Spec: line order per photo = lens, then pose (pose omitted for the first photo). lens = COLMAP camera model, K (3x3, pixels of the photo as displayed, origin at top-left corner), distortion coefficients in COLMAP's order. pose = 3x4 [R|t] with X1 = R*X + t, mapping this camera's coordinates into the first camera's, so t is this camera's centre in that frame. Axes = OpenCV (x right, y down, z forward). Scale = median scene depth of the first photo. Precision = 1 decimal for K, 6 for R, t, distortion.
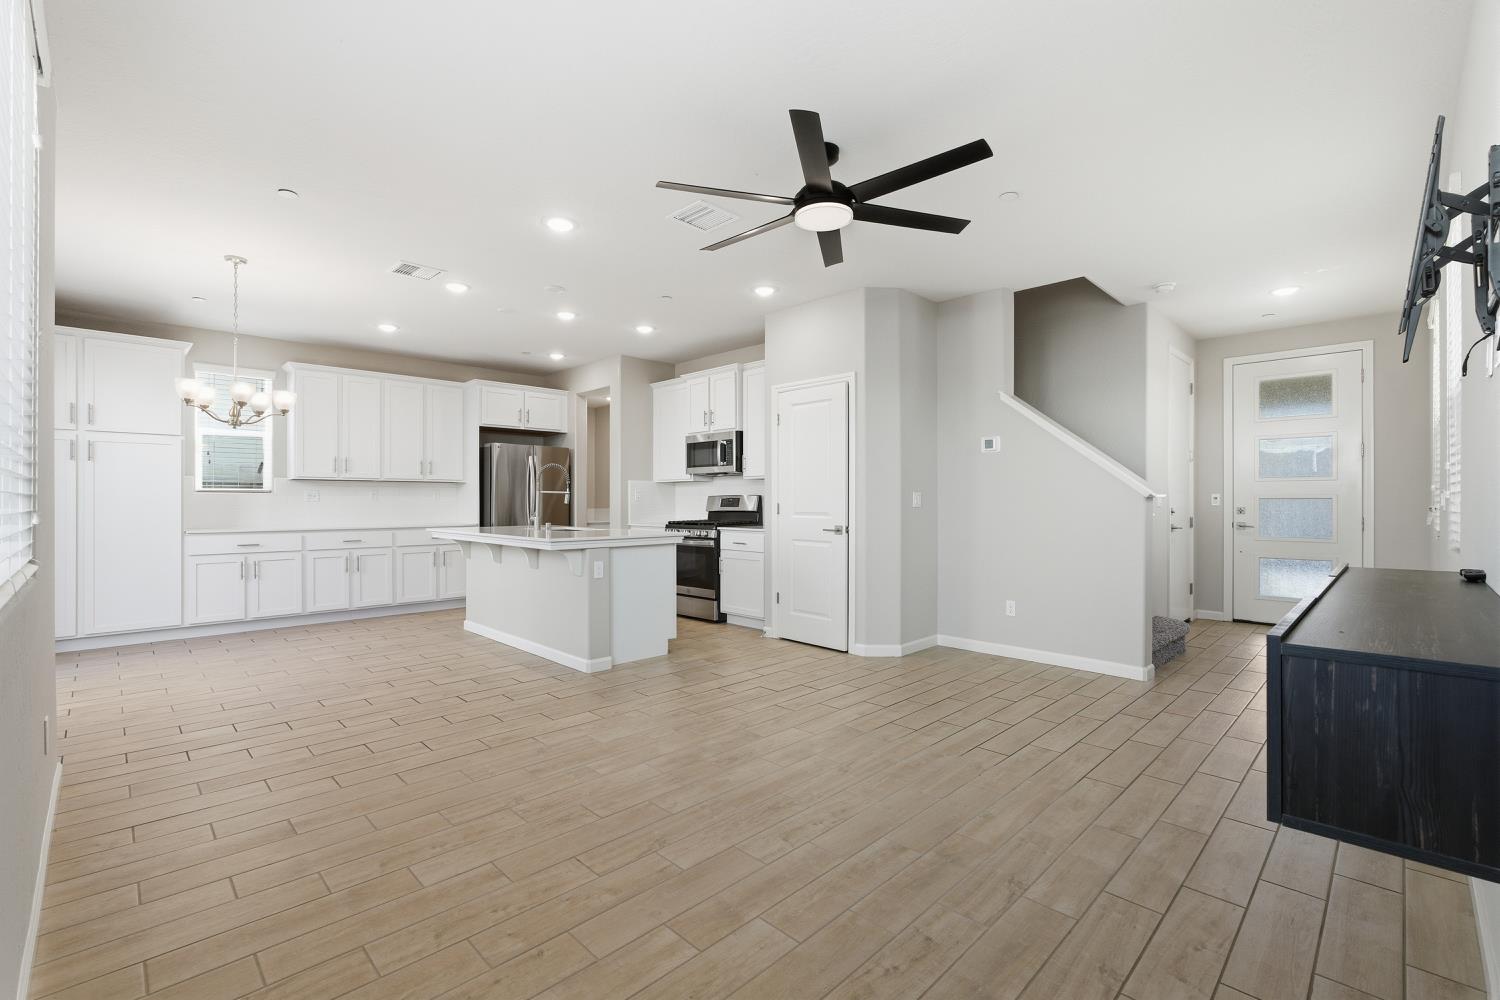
lens RADIAL K [[657.7, 0, 750.0], [0, 657.7, 500.0], [0, 0, 1]] dist [-0.005170, 0.000100]
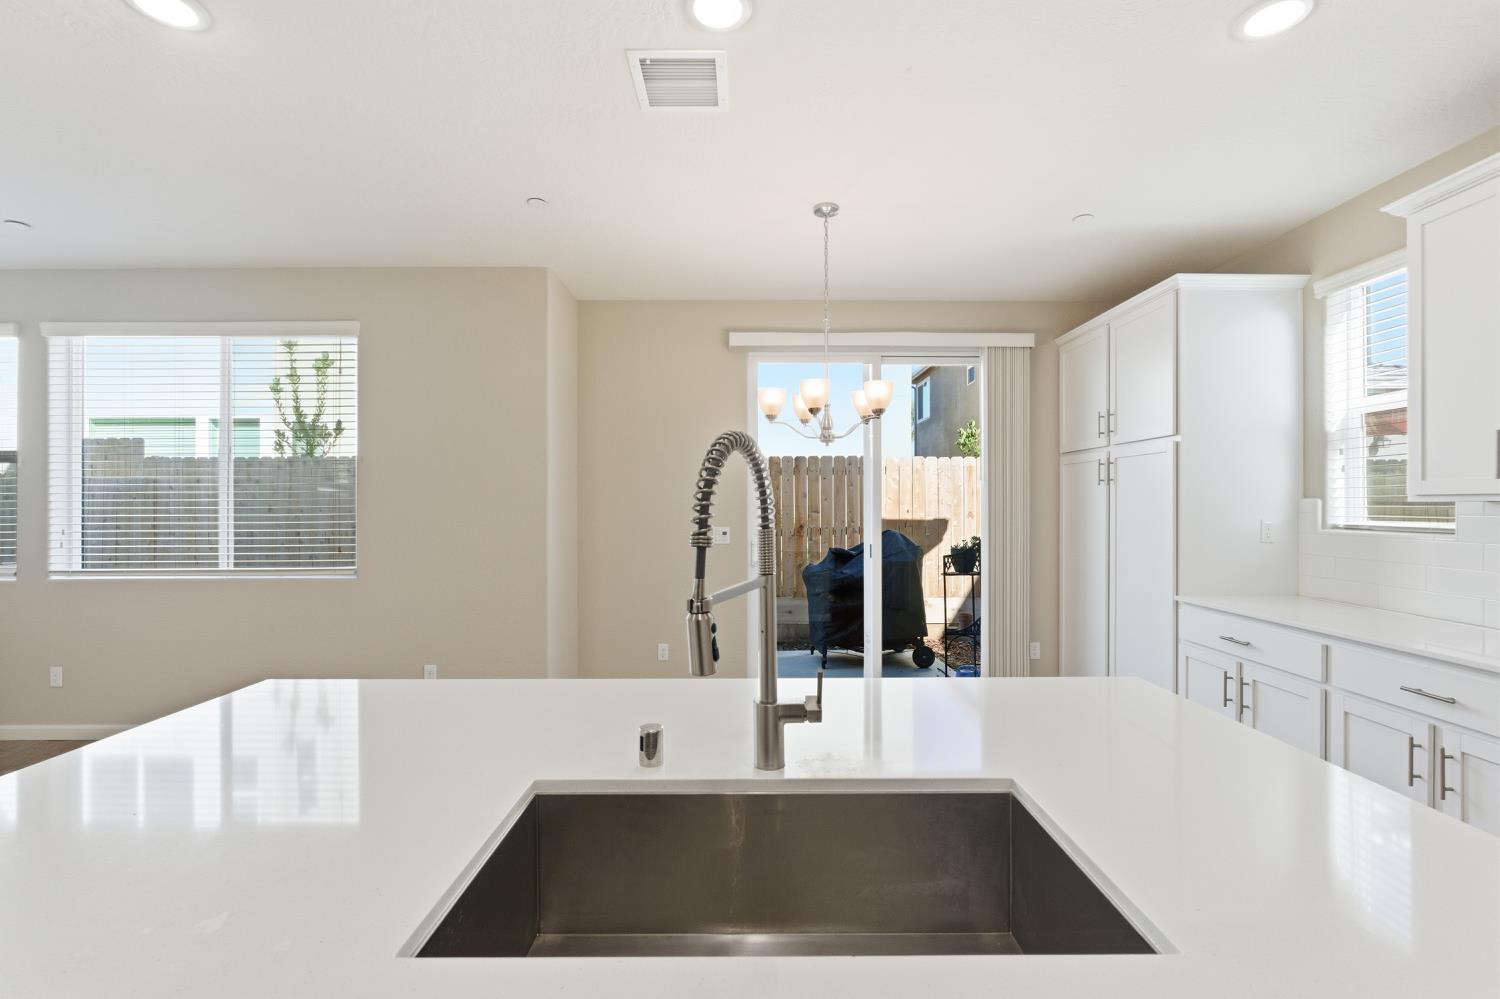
lens RADIAL K [[659.3, 0, 747.8], [0, 659.3, 506.0], [0, 0, 1]] dist [-0.003890, 0.000589]
pose [[-0.698036, 0.007851, -0.716020, -0.143438], [0.005185, 0.999969, 0.005910, -0.033000], [0.716044, 0.000413, -0.698055, 0.962125]]
